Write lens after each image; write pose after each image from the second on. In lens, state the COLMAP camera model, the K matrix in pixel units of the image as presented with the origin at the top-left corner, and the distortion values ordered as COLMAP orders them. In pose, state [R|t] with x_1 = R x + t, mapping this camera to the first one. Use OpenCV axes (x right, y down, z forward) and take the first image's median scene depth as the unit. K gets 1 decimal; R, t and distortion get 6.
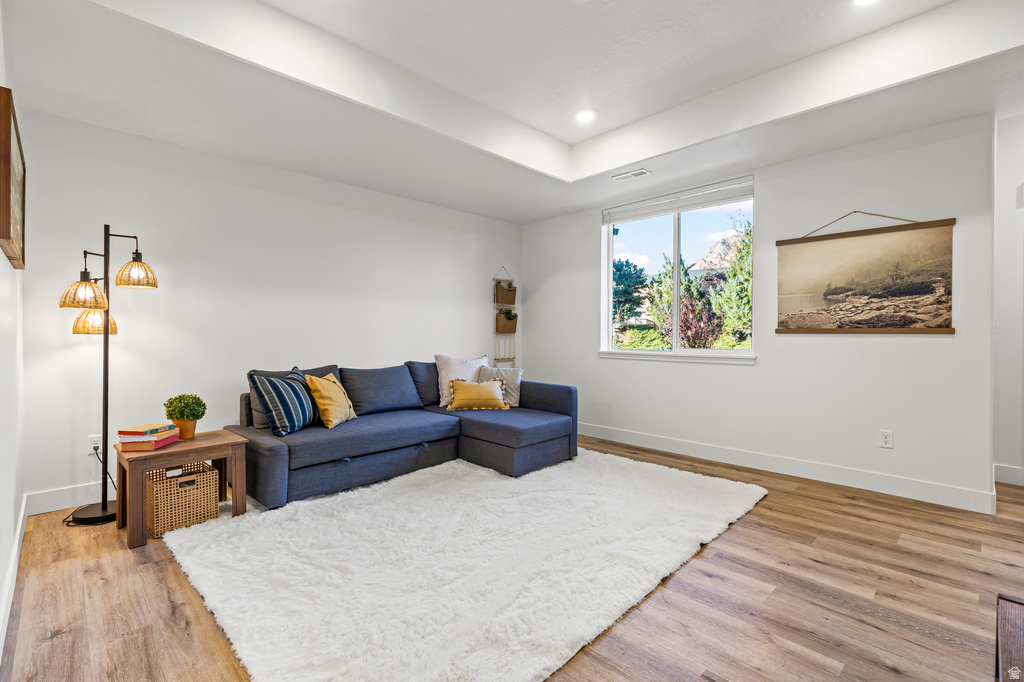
lens RADIAL K [[463.2, 0, 497.9], [0, 463.2, 342.4], [0, 0, 1]] dist [0.002484, 0.000030]
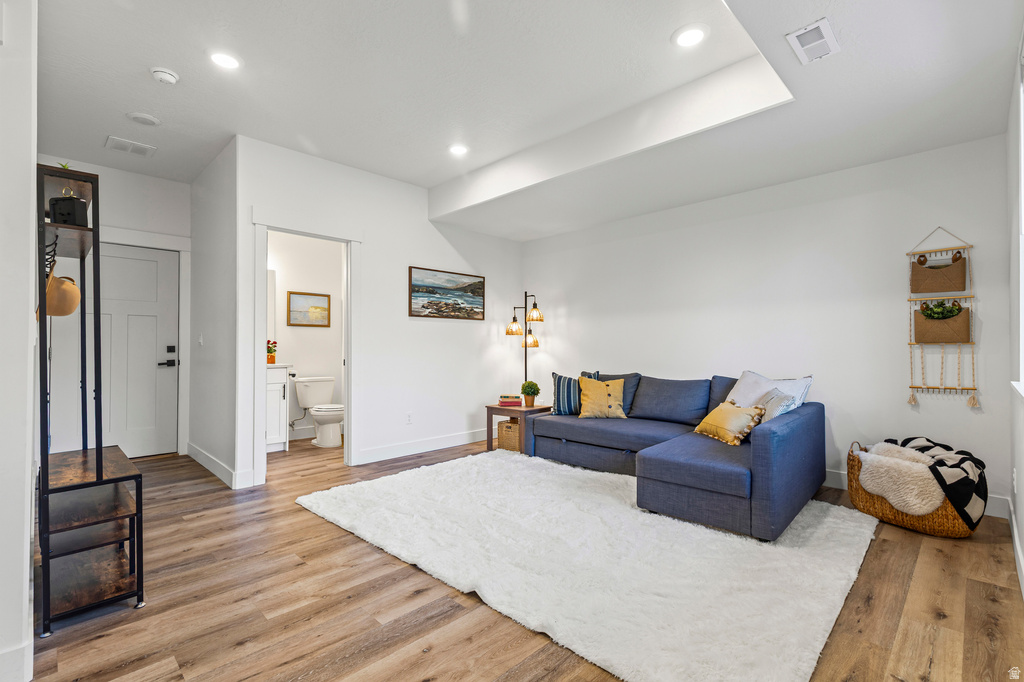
lens RADIAL K [[458.9, 0, 512.1], [0, 458.9, 347.7], [0, 0, 1]] dist [0.005008, -0.000167]
pose [[0.035740, -0.002275, -0.999359, 1.086991], [-0.014158, 0.999896, -0.002783, -0.010712], [0.999261, 0.014249, 0.035704, 0.874913]]
